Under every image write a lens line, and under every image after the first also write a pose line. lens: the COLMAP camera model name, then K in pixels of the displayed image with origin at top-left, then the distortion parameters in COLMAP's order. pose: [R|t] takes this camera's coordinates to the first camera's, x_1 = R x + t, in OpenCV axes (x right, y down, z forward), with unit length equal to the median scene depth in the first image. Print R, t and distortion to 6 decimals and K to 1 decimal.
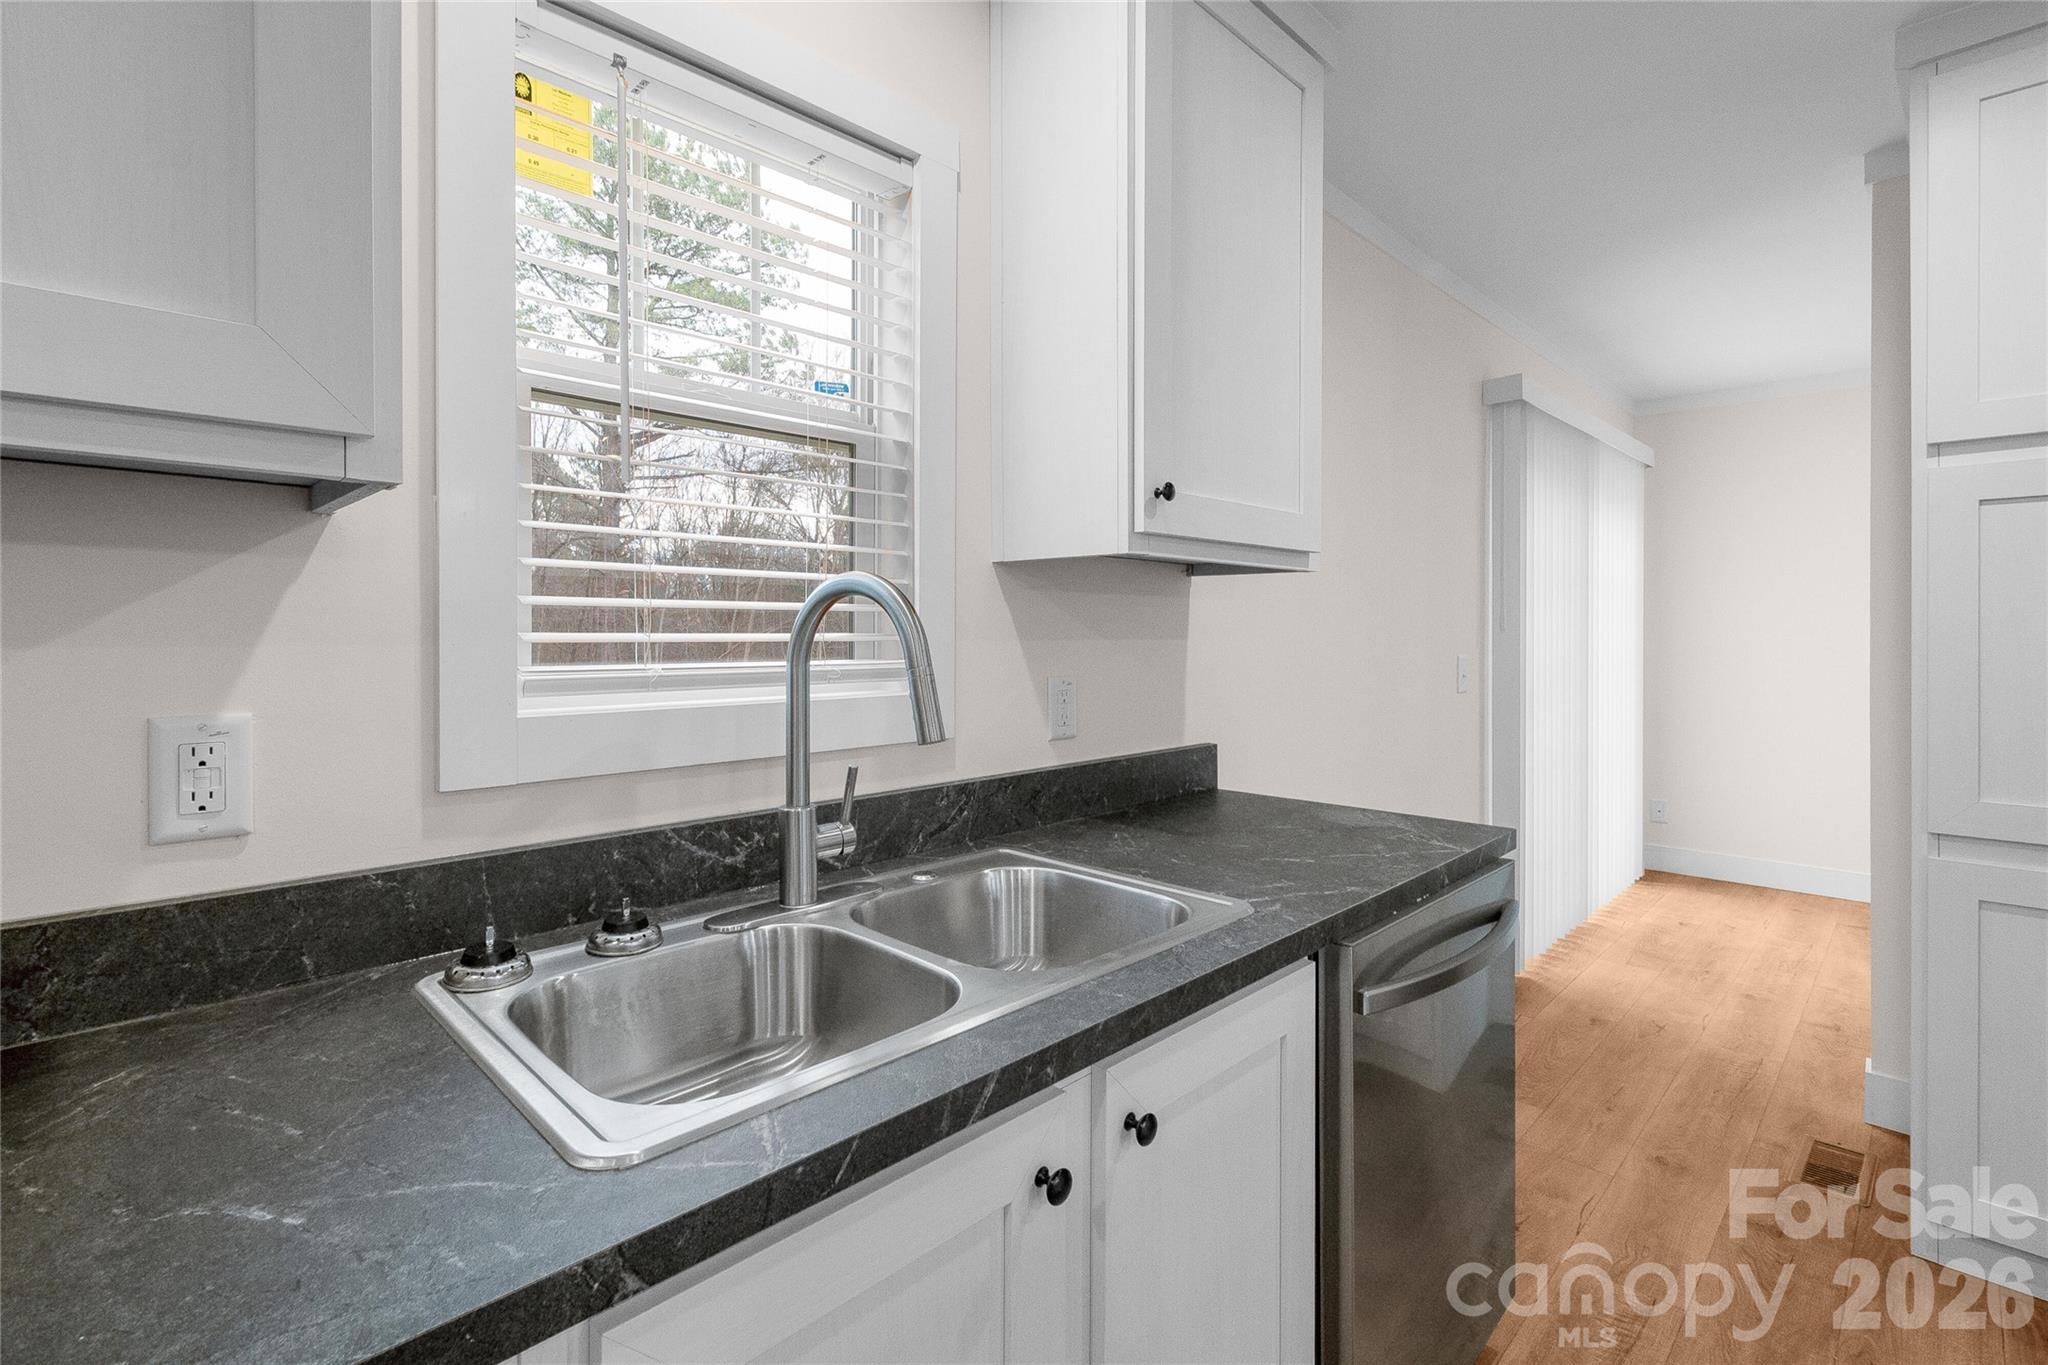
lens RADIAL K [[928.4, 0, 1011.9], [0, 928.4, 618.8], [0, 0, 1]] dist [0.010958, -0.004917]
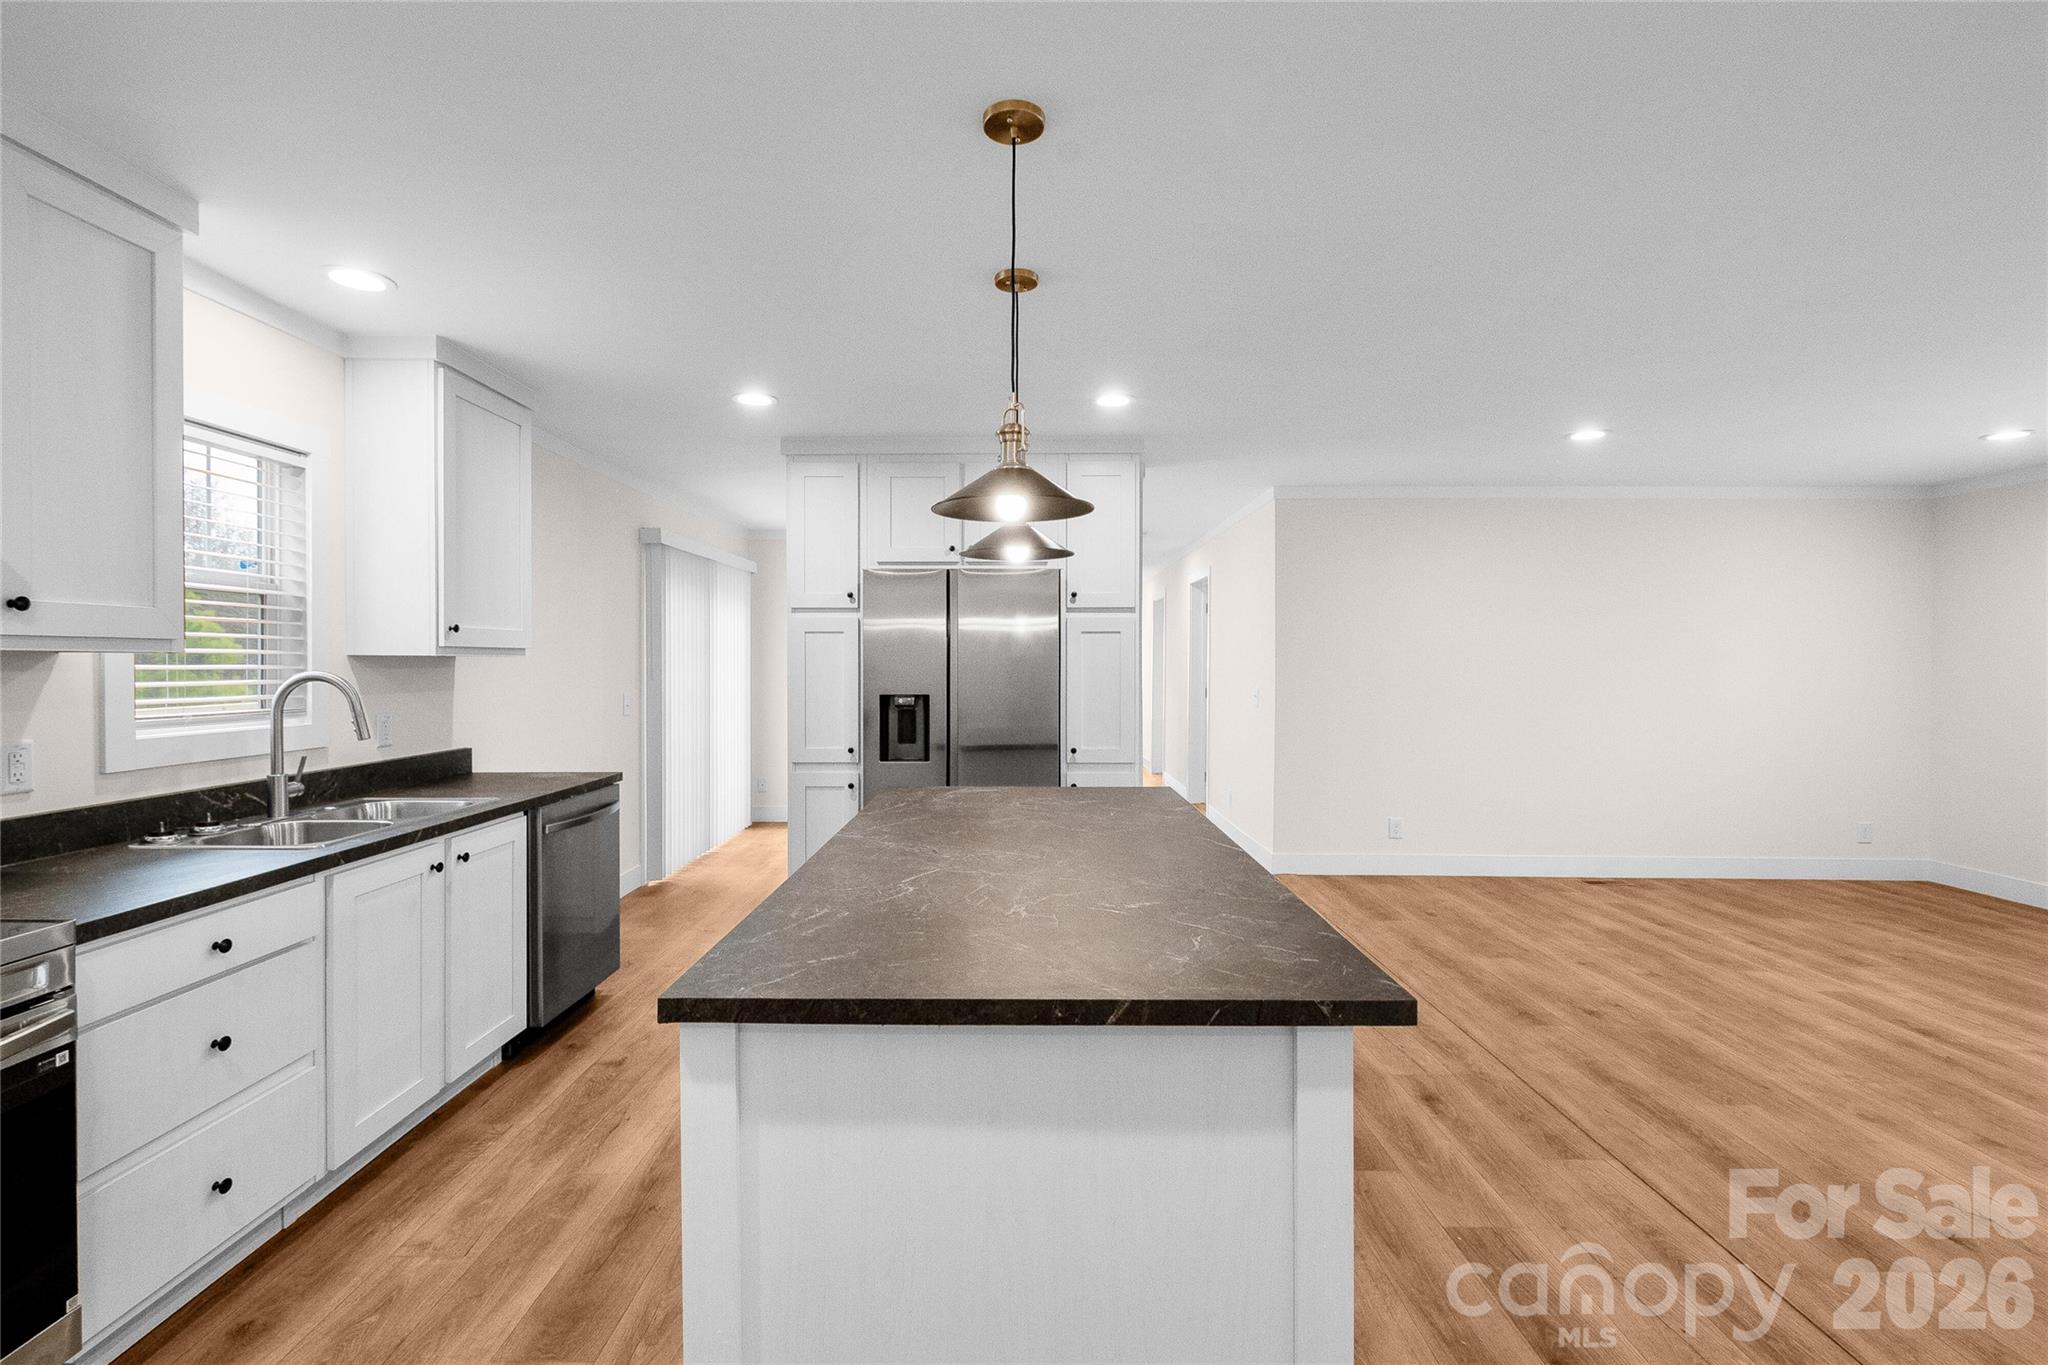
lens RADIAL K [[928.4, 0, 1007.3], [0, 928.4, 673.6], [0, 0, 1]] dist [0.010958, -0.004917]
pose [[0.711506, -0.009969, 0.702609, -0.533275], [-0.007342, 0.999739, 0.021620, -0.099173], [-0.702642, -0.020541, 0.711247, -1.756118]]
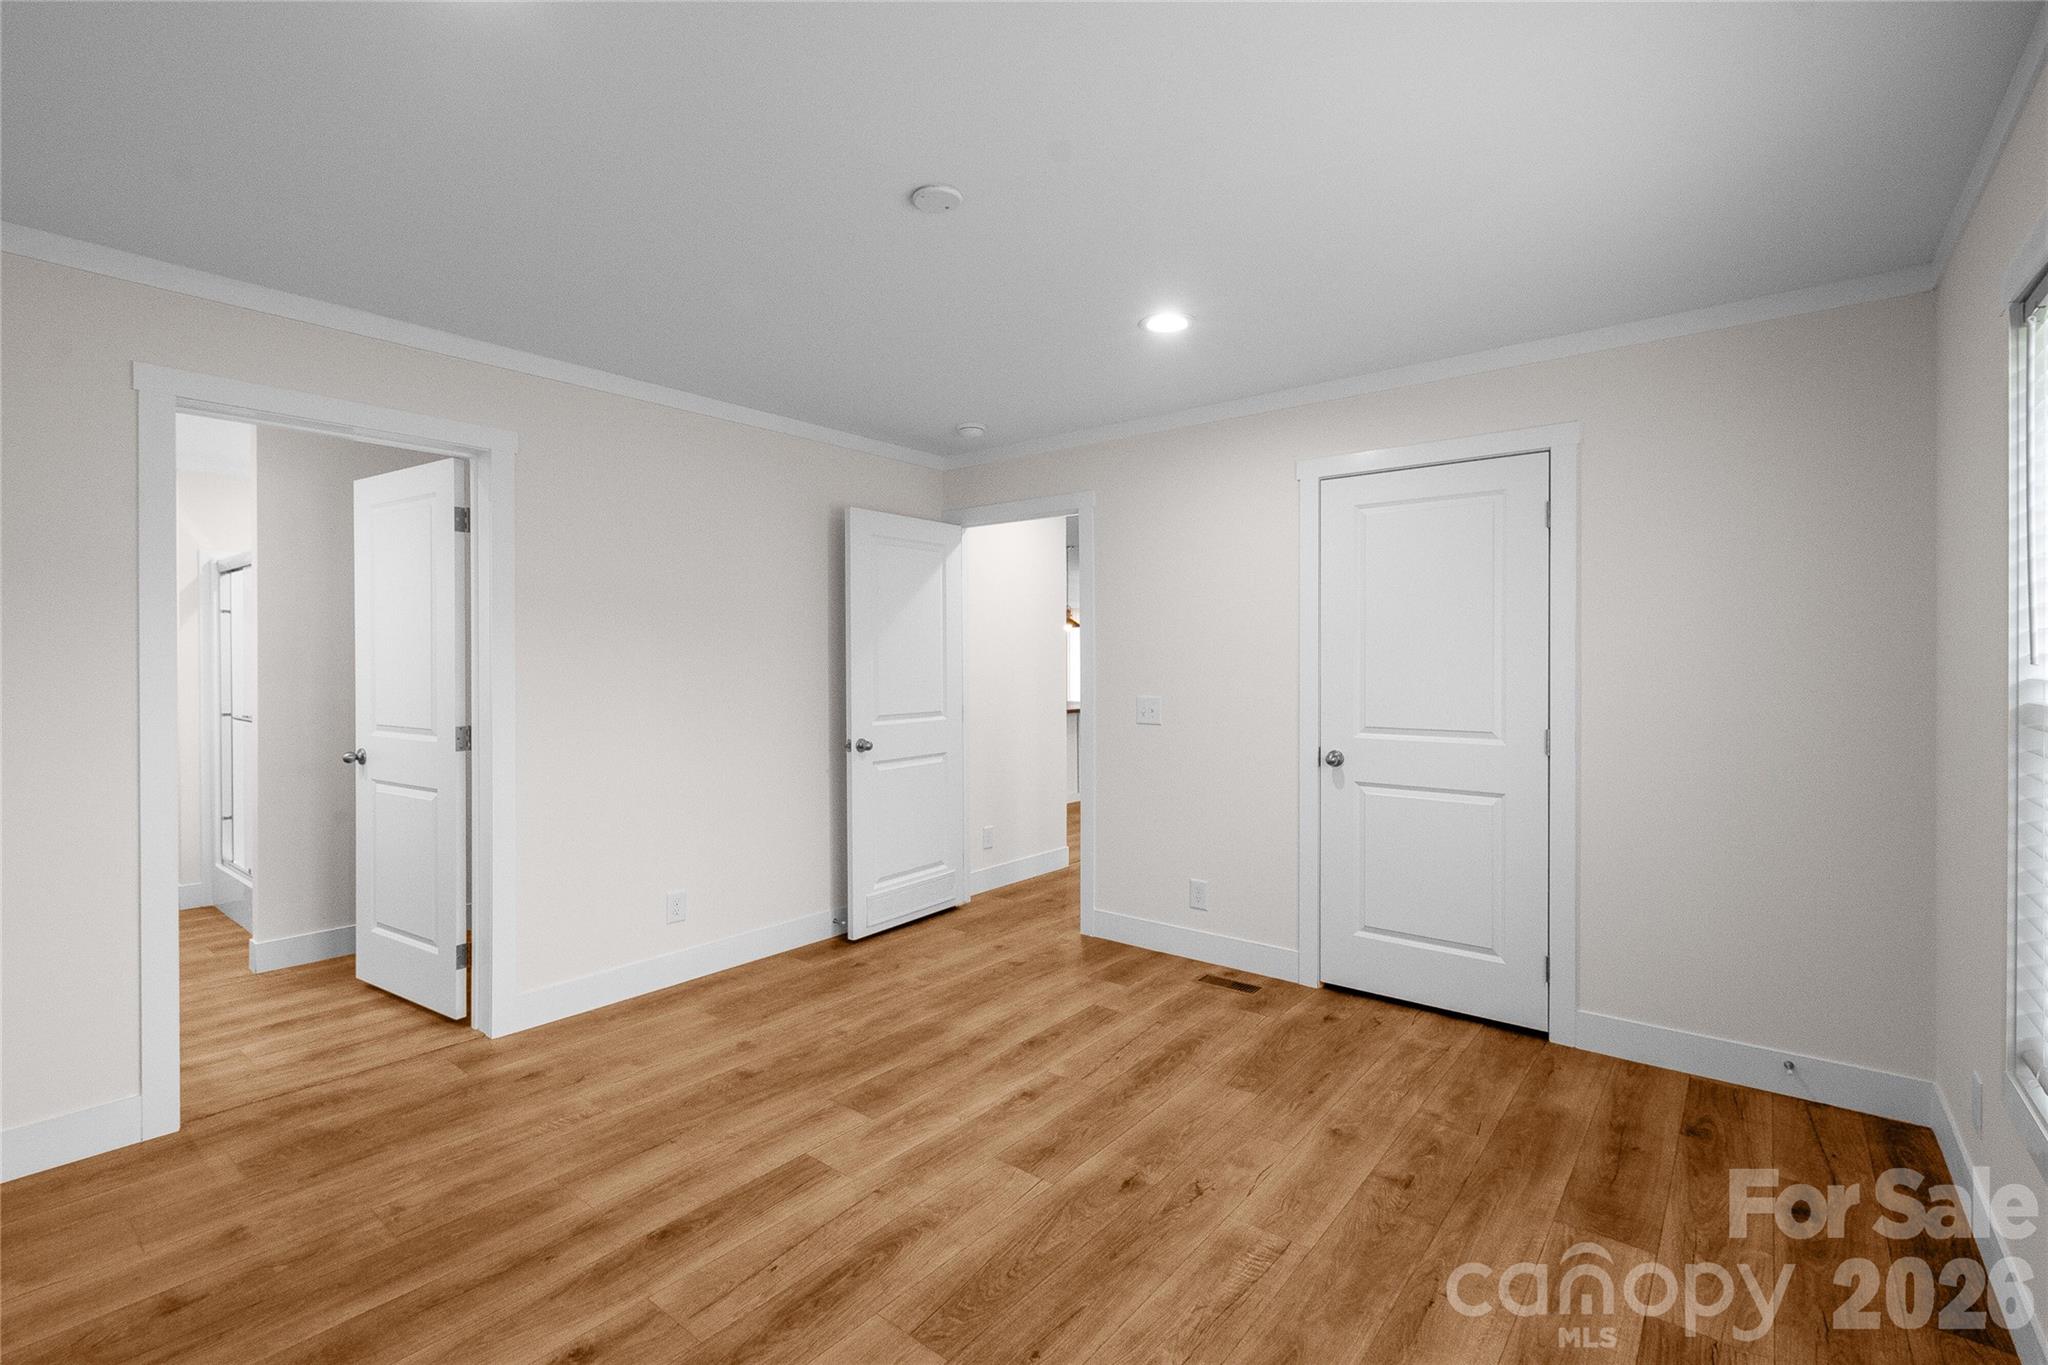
lens RADIAL K [[928.4, 0, 1014.3], [0, 928.4, 694.4], [0, 0, 1]] dist [0.010958, -0.004917]
pose [[0.994501, -0.000290, 0.104722, 2.997787], [-0.004144, 0.999104, 0.042121, -0.088151], [-0.104641, -0.042324, 0.993609, -4.215061]]
